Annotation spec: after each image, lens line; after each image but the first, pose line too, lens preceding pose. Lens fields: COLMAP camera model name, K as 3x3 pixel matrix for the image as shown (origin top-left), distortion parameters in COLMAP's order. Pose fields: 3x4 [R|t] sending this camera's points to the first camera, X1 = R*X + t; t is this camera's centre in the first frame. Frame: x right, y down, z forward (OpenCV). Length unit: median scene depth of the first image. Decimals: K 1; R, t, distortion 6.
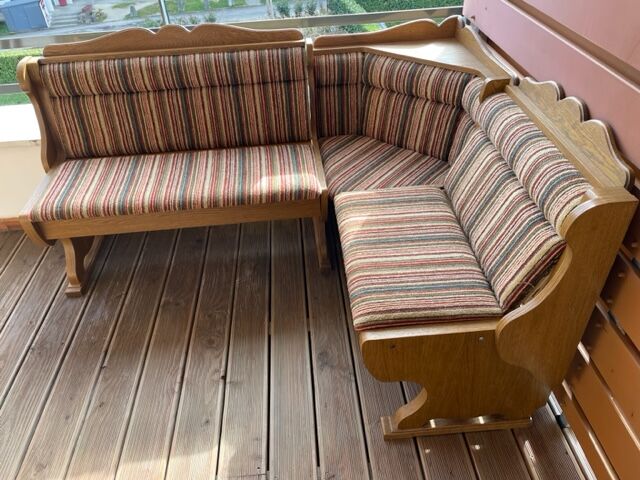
lens RADIAL K [[483.2, 0, 320.0], [0, 483.2, 230.0], [0, 0, 1]] dist [0.092663, -0.134595]
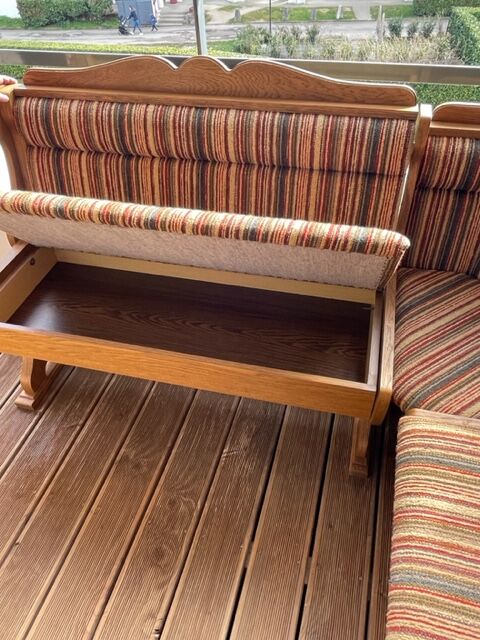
lens RADIAL K [[487.1, 0, 240.0], [0, 487.1, 320.0], [0, 0, 1]] dist [-0.001363, -0.005337]
pose [[0.941186, 0.238940, -0.238906, -0.033221], [-0.206695, 0.966476, 0.152321, -0.198421], [0.267293, -0.093982, 0.959021, 0.389185]]
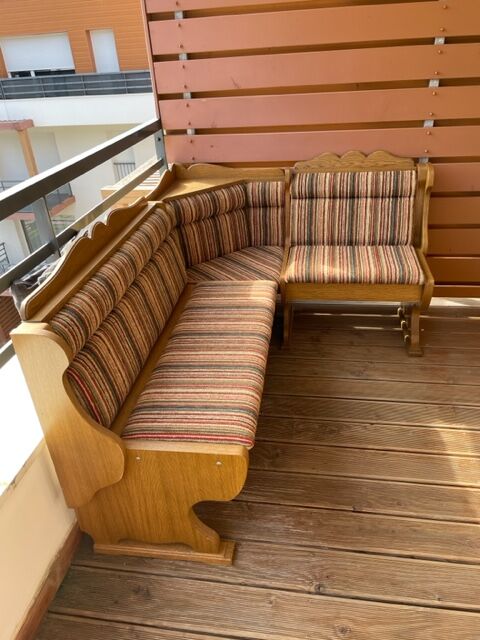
lens RADIAL K [[483.2, 0, 240.0], [0, 483.2, 320.0], [0, 0, 1]] dist [0.092663, -0.134595]
pose [[0.231032, -0.456071, 0.859432, -1.040717], [0.631263, 0.742431, 0.224287, -0.317495], [-0.740359, 0.490710, 0.459426, 0.492204]]
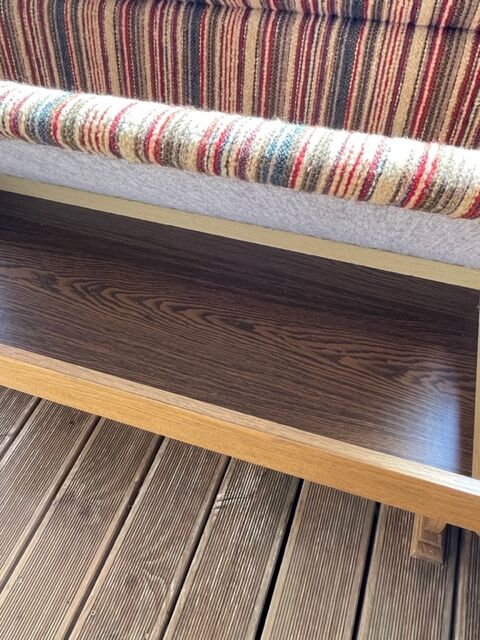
lens RADIAL K [[524.3, 0, 230.5], [0, 524.3, 329.9], [0, 0, 1]] dist [-0.002201, -0.003504]
pose [[0.909906, 0.332623, -0.247856, -0.100375], [-0.242961, 0.911640, 0.331485, -0.215243], [0.336215, -0.241401, 0.910321, 0.644778]]
